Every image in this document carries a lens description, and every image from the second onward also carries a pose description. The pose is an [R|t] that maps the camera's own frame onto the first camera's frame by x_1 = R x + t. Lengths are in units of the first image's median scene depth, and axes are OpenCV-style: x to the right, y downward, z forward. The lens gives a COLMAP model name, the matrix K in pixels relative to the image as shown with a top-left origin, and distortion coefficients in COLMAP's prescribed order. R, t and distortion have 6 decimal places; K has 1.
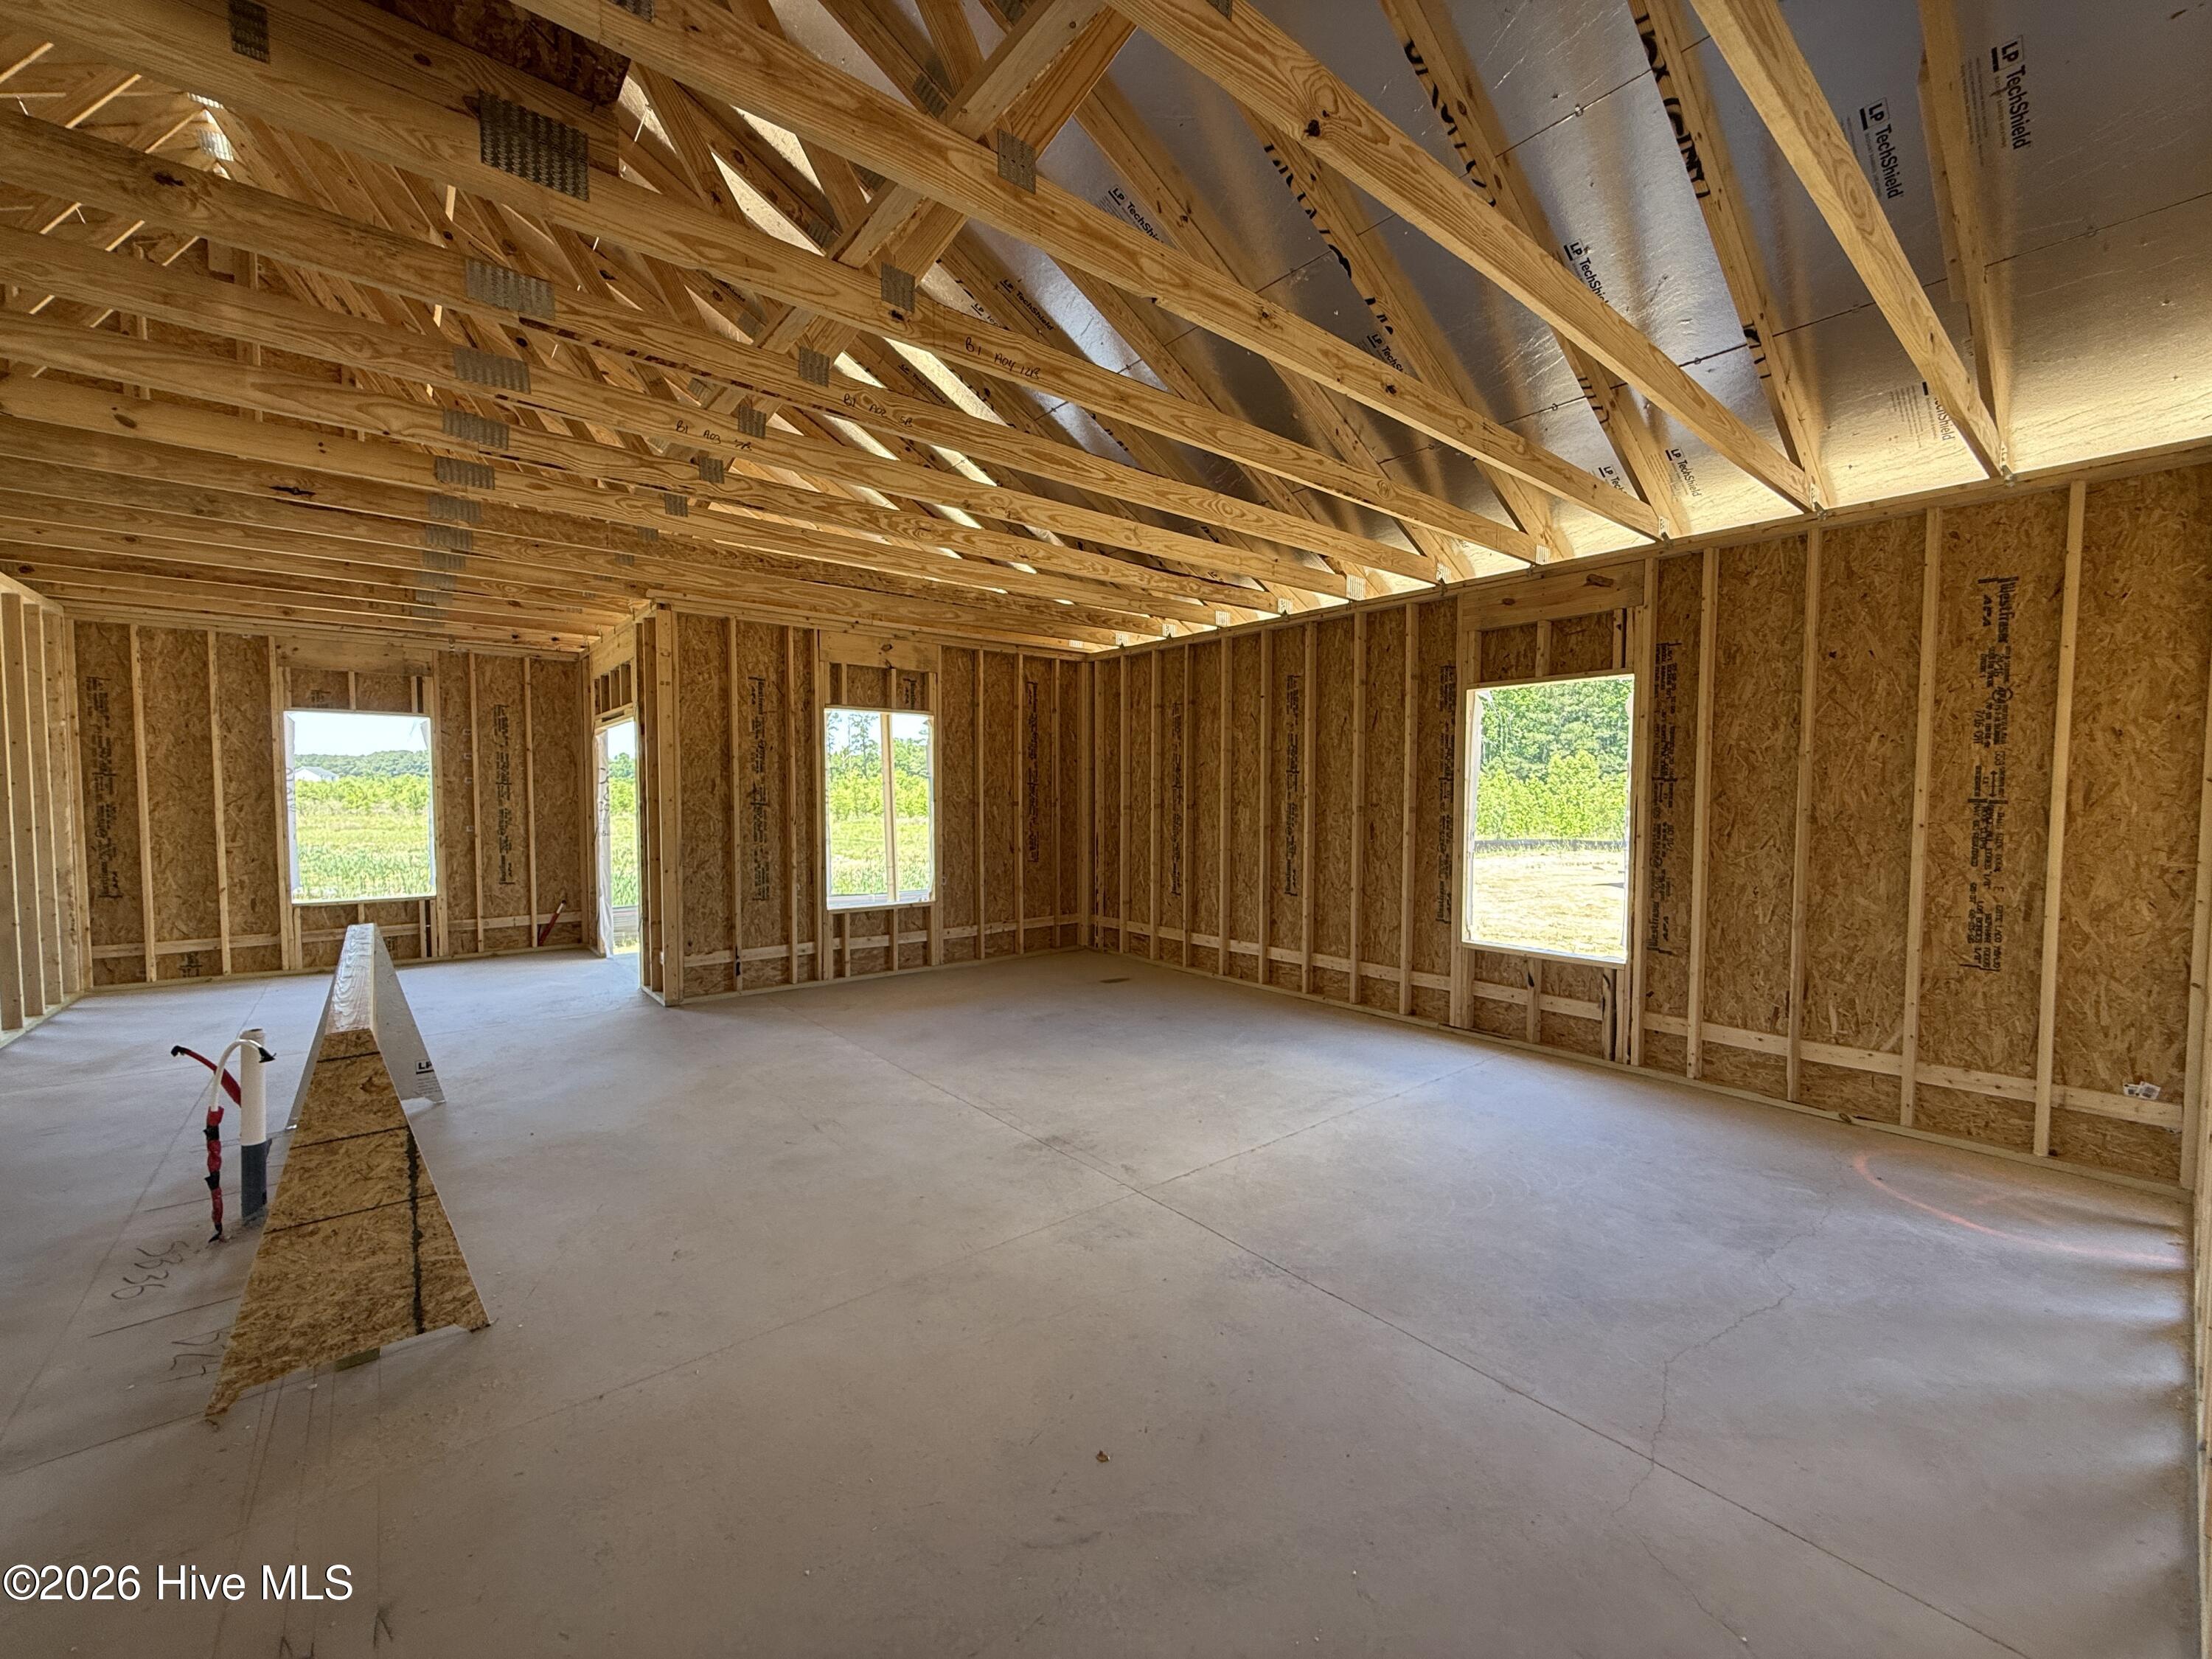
lens RADIAL K [[872.4, 0, 1084.9], [0, 872.4, 833.5], [0, 0, 1]] dist [0.000616, 0.000194]
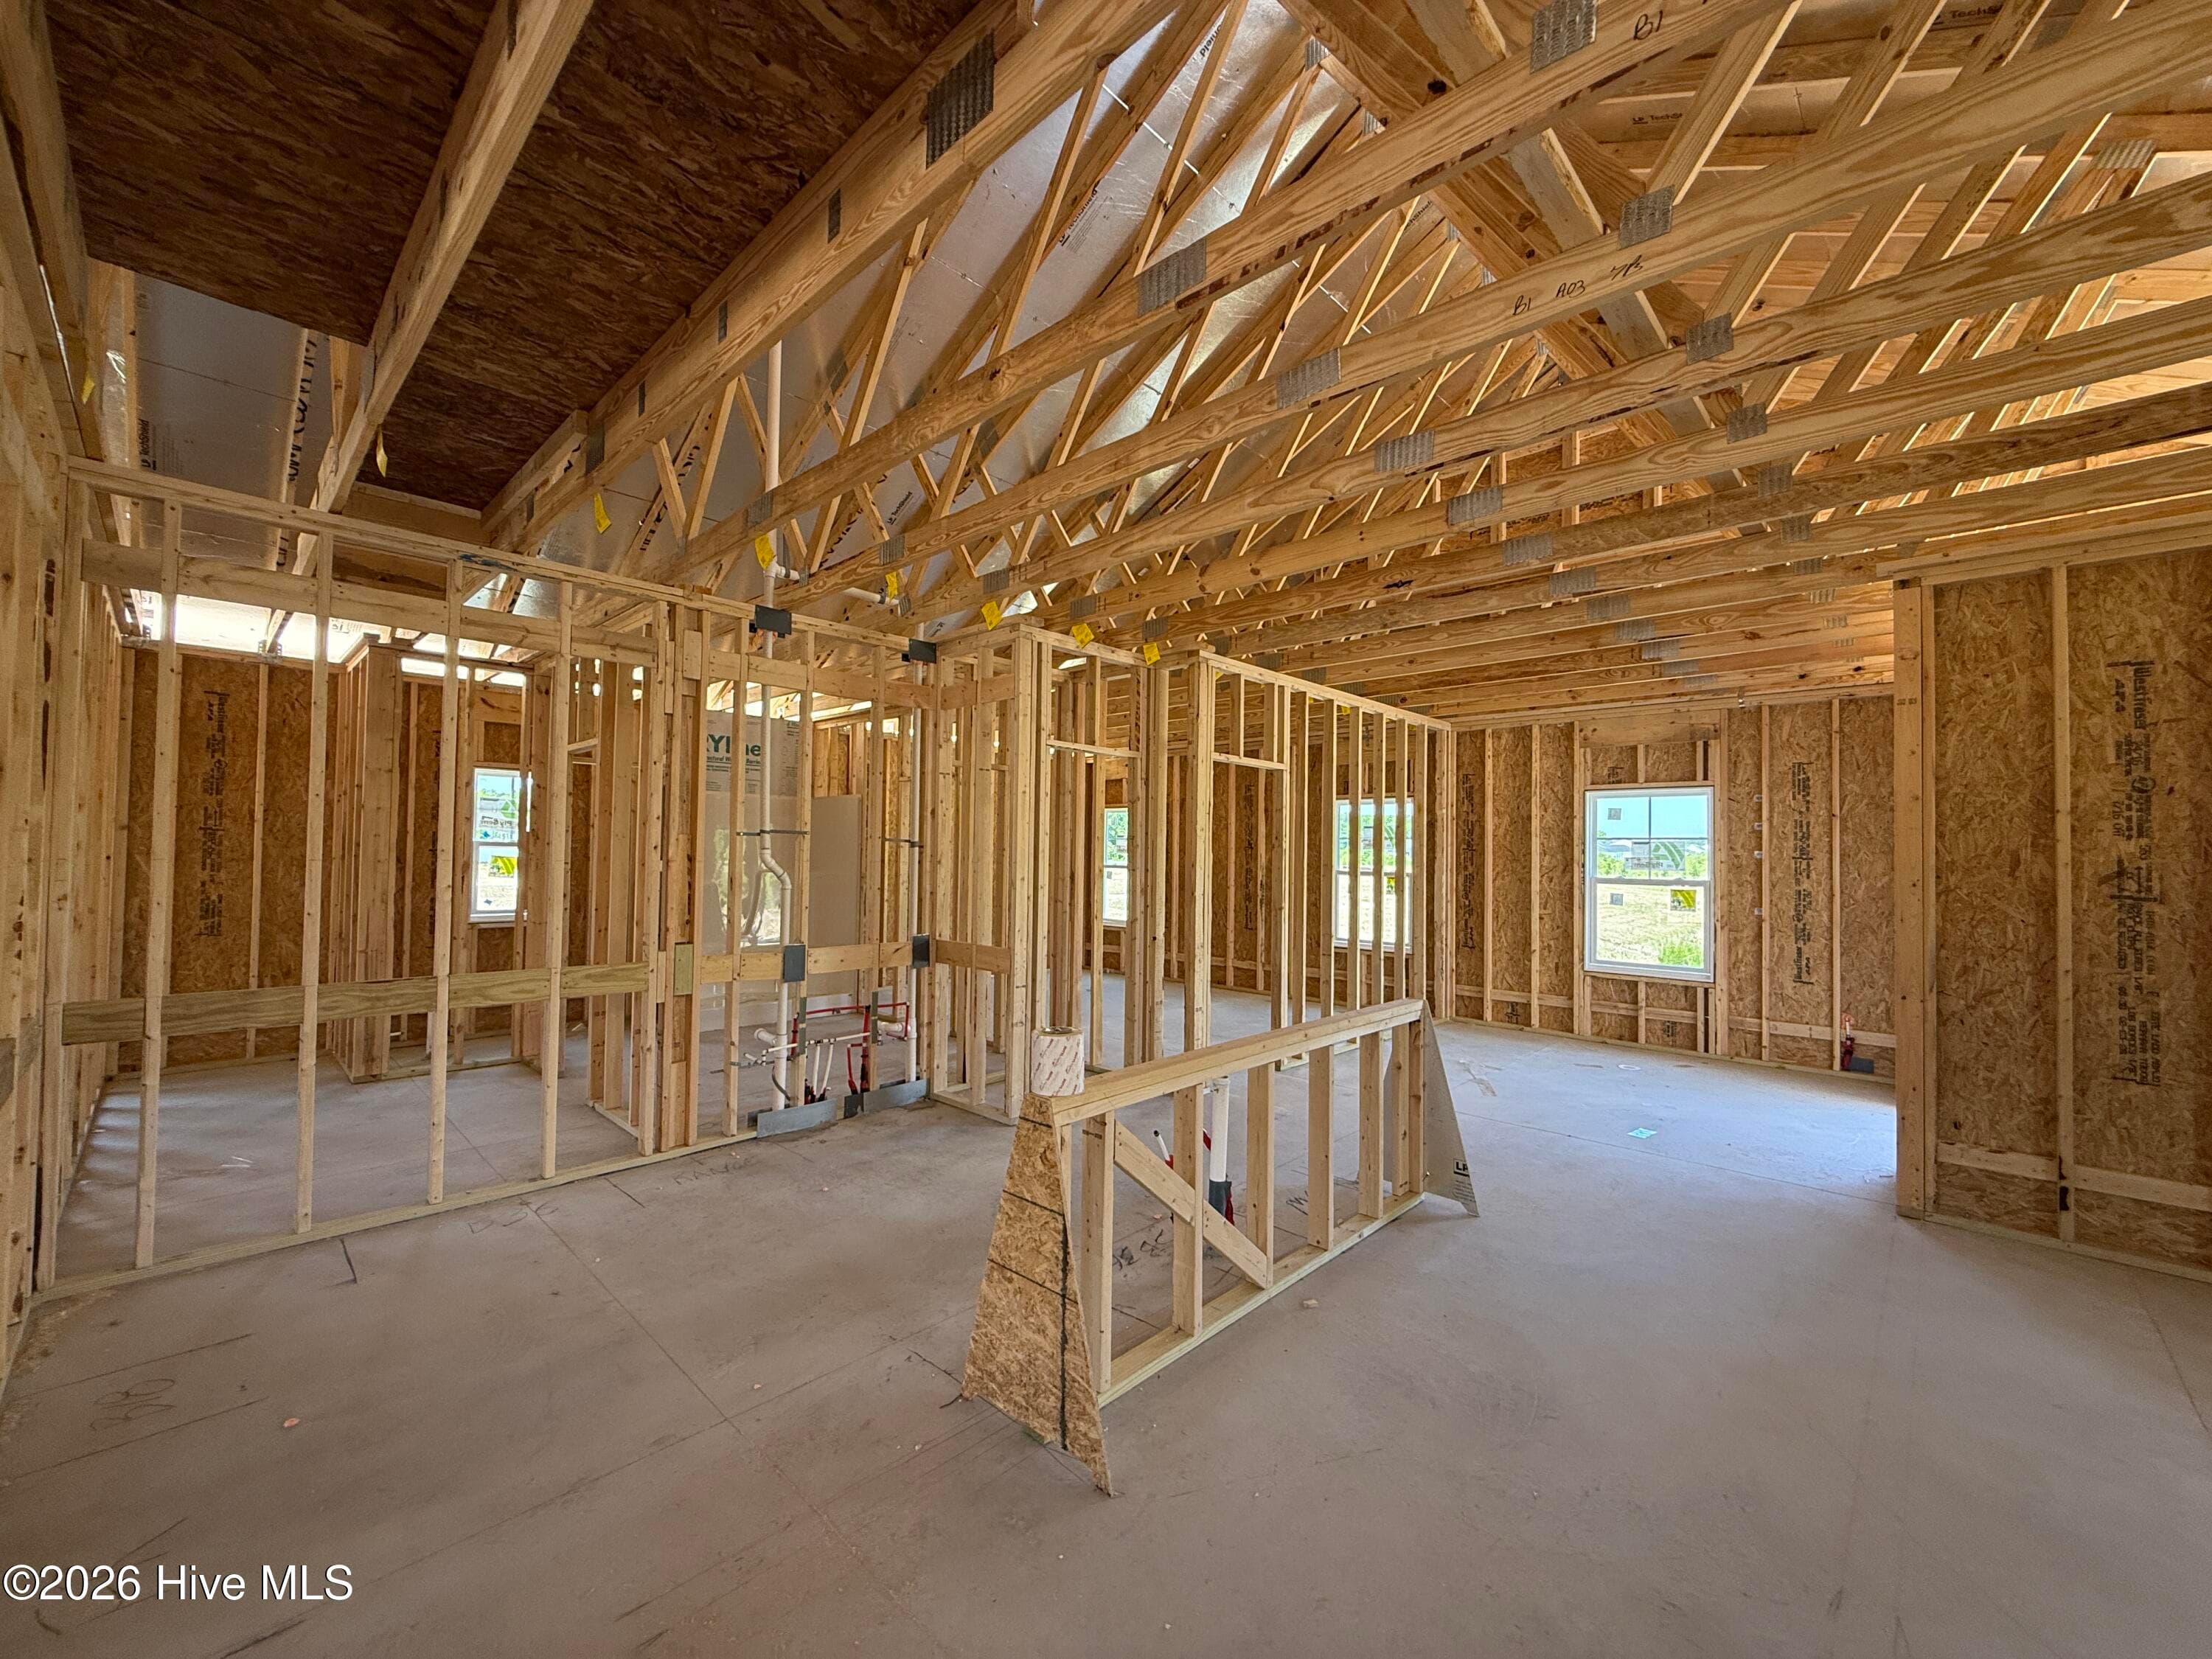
lens RADIAL K [[877.9, 0, 1116.1], [0, 877.9, 836.0], [0, 0, 1]] dist [0.000386, -0.000190]
pose [[0.144939, -0.021049, -0.989217, 0.065873], [-0.062590, 0.997576, -0.030398, -0.017401], [0.987459, 0.066321, 0.143270, 0.329560]]
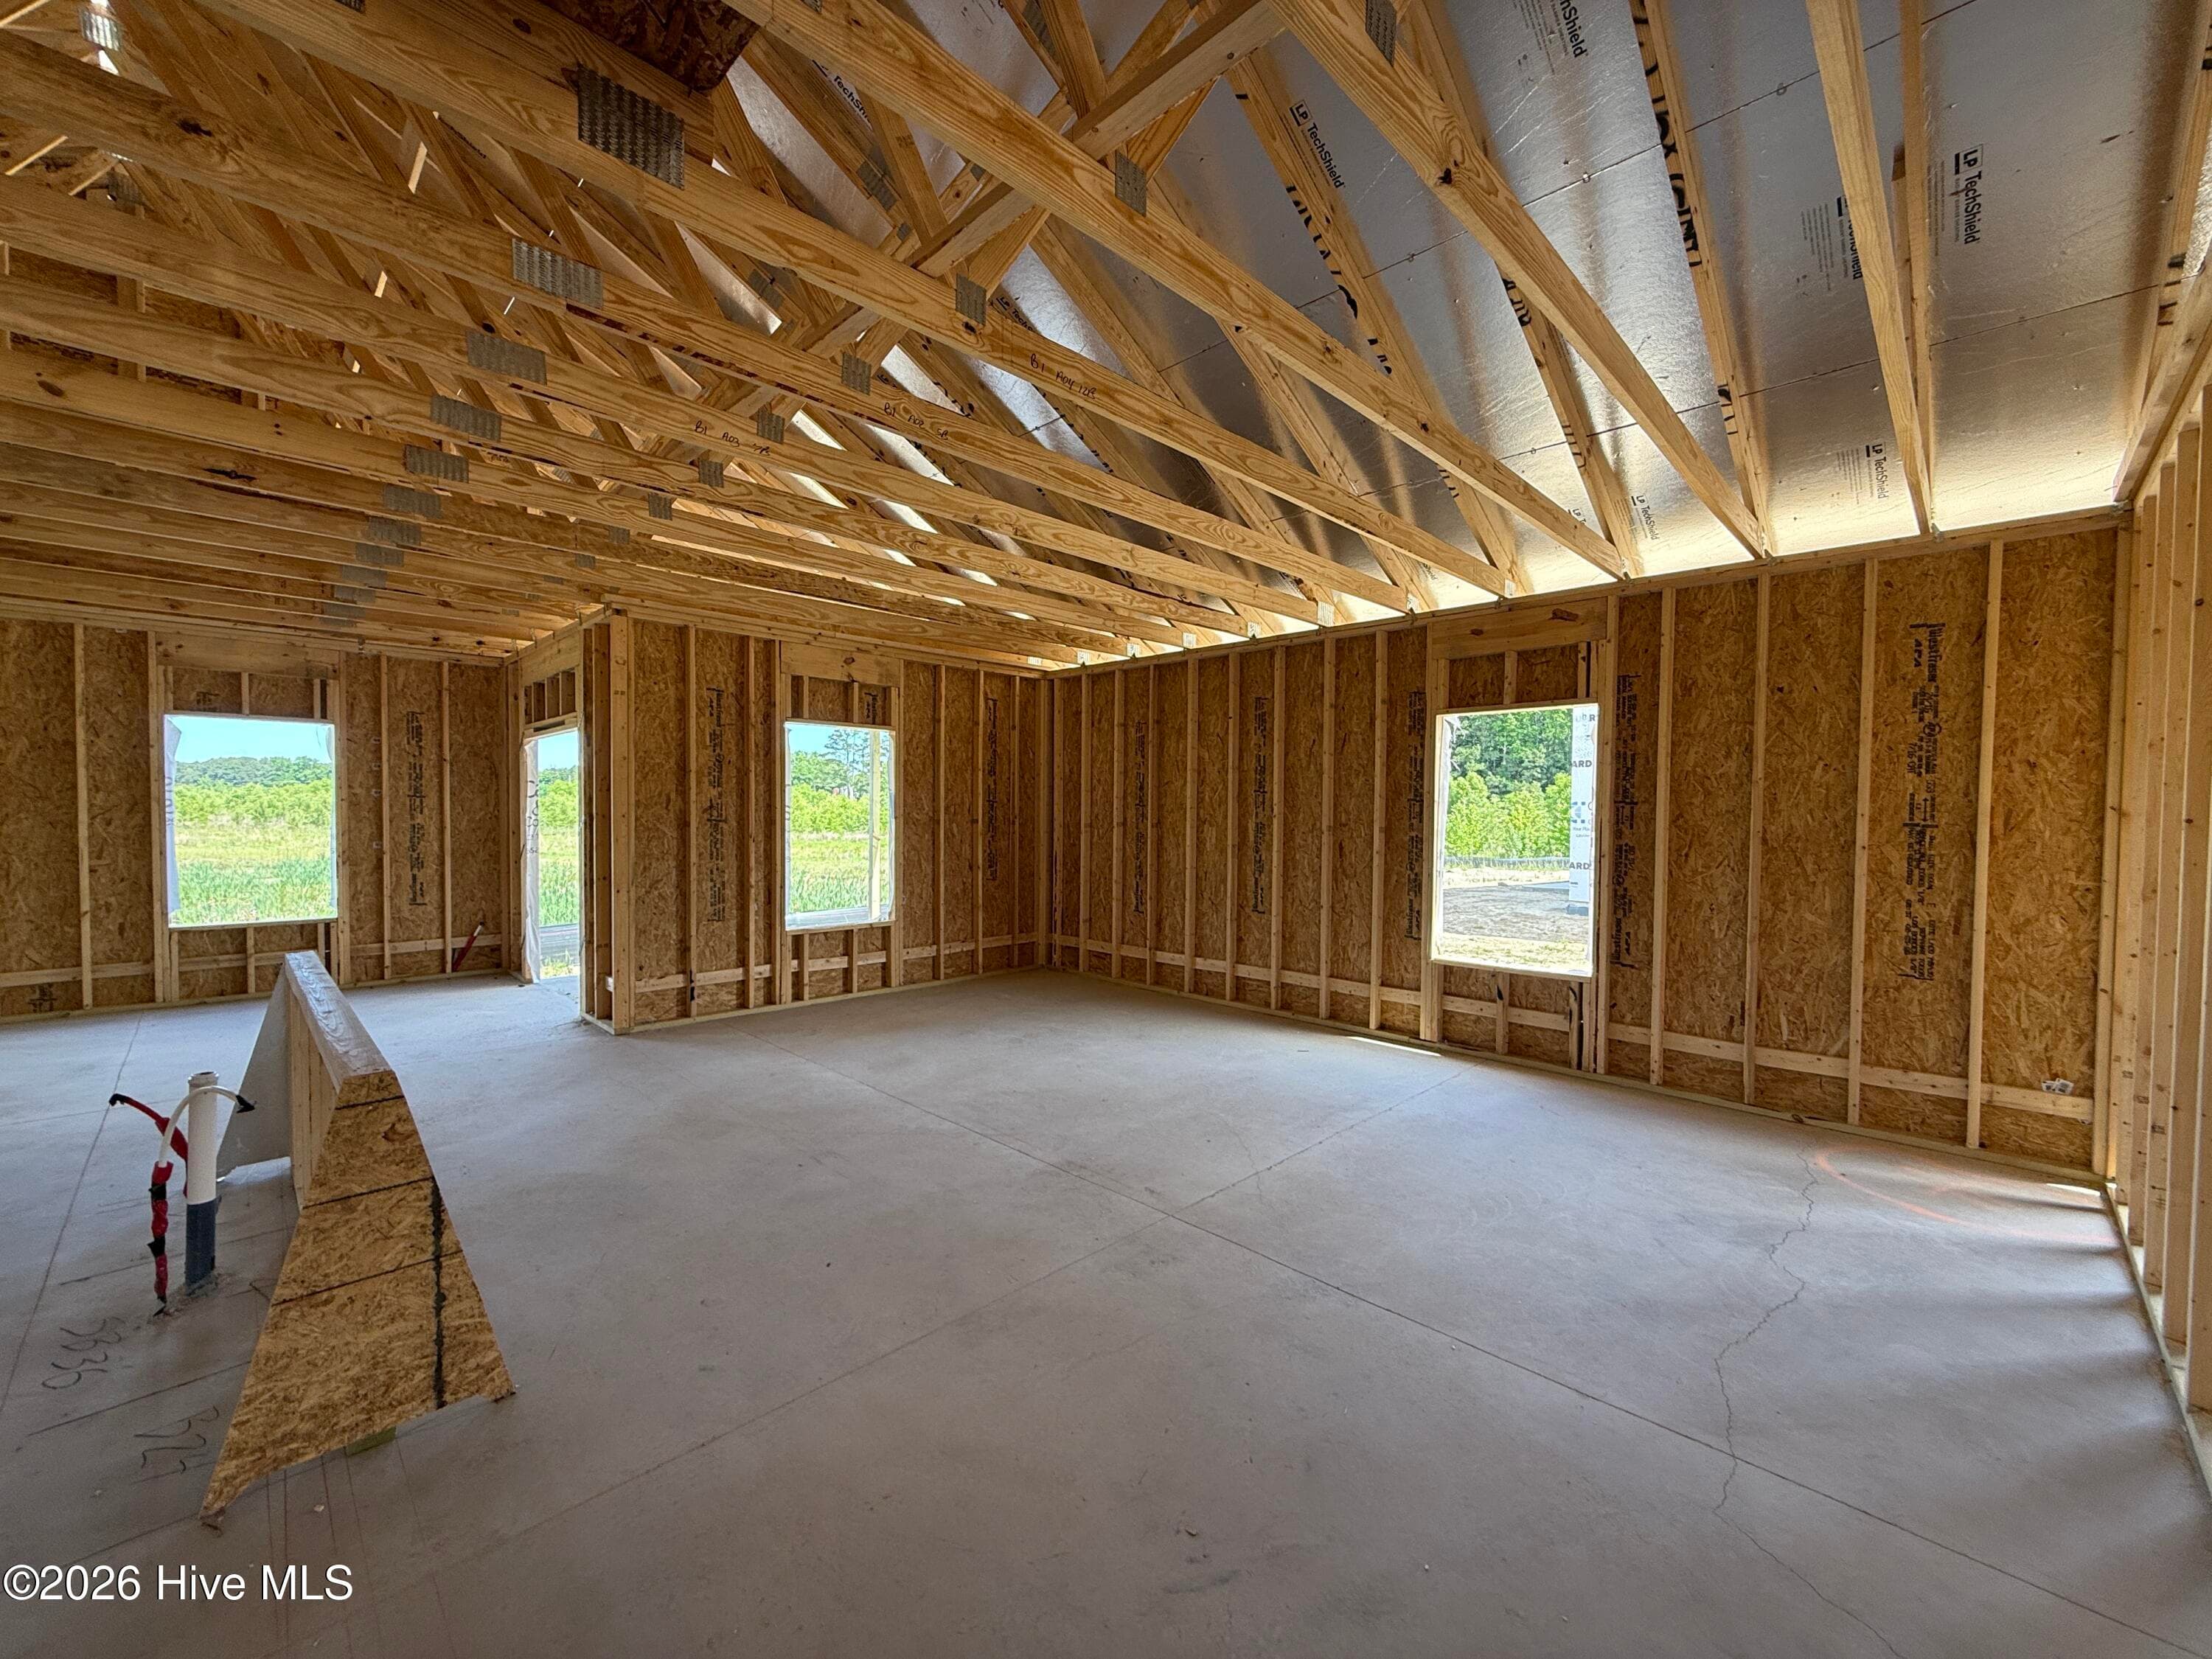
lens RADIAL K [[872.4, 0, 1084.9], [0, 872.4, 833.5], [0, 0, 1]] dist [0.000616, 0.000194]
pose [[0.994686, 0.003955, 0.102883, -0.072382], [-0.002004, 0.999816, -0.019060, -0.002126], [-0.102940, 0.018753, 0.994511, 0.007795]]
